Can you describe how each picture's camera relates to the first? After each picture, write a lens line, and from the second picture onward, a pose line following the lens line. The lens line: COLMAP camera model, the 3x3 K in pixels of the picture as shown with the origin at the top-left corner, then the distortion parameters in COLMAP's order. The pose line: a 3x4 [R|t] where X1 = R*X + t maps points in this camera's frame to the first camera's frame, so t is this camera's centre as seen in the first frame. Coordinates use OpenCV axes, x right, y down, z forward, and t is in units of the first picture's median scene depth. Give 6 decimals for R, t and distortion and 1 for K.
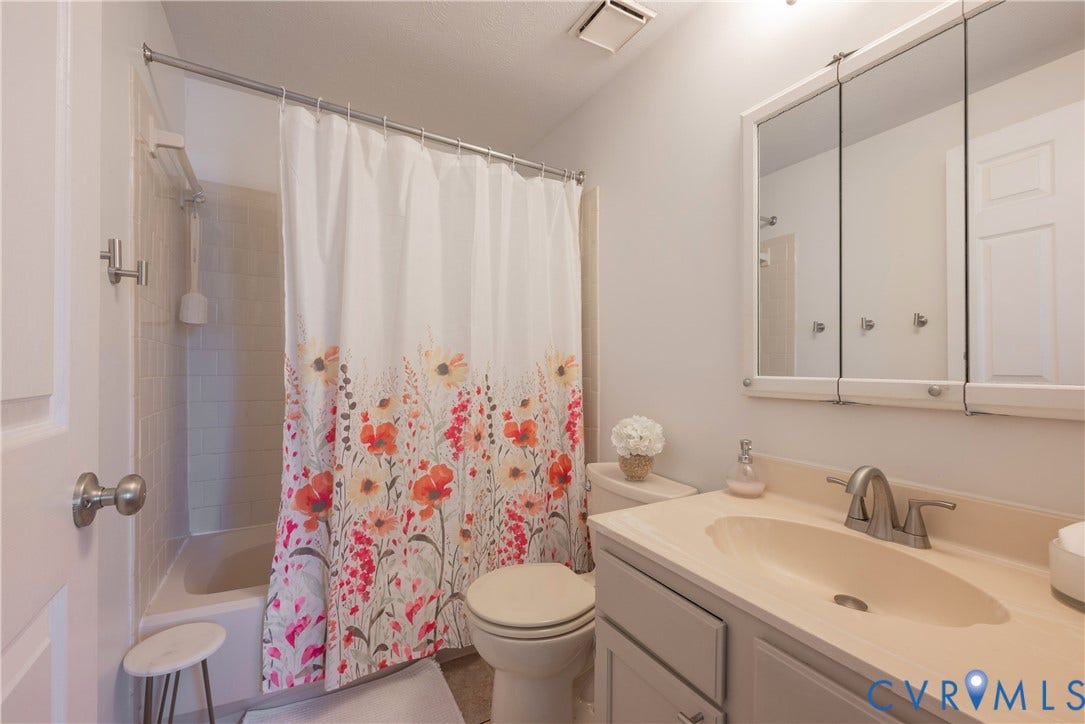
lens RADIAL K [[464.1, 0, 540.4], [0, 464.1, 359.1], [0, 0, 1]] dist [-0.004277, 0.000018]
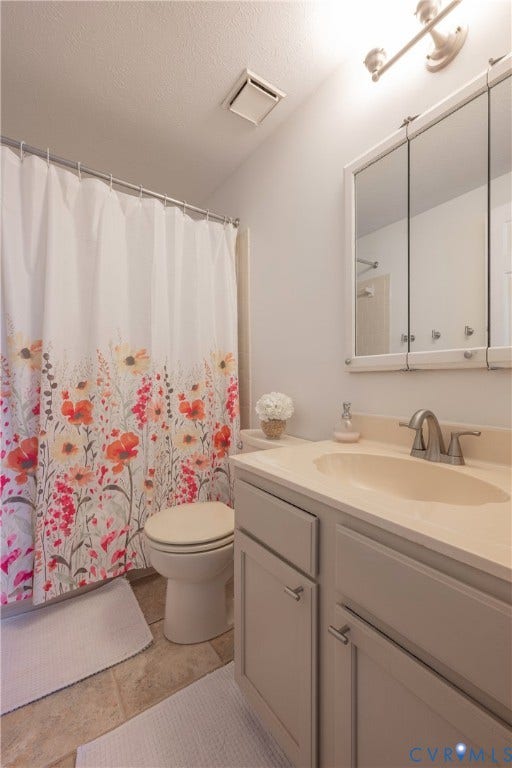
lens RADIAL K [[328.5, 0, 258.7], [0, 328.5, 382.6], [0, 0, 1]] dist [-0.004277, 0.000018]
pose [[0.994790, -0.008997, 0.101551, 0.065545], [0.007088, 0.999792, 0.019146, 0.076780], [-0.101702, -0.018327, 0.994646, 0.037896]]
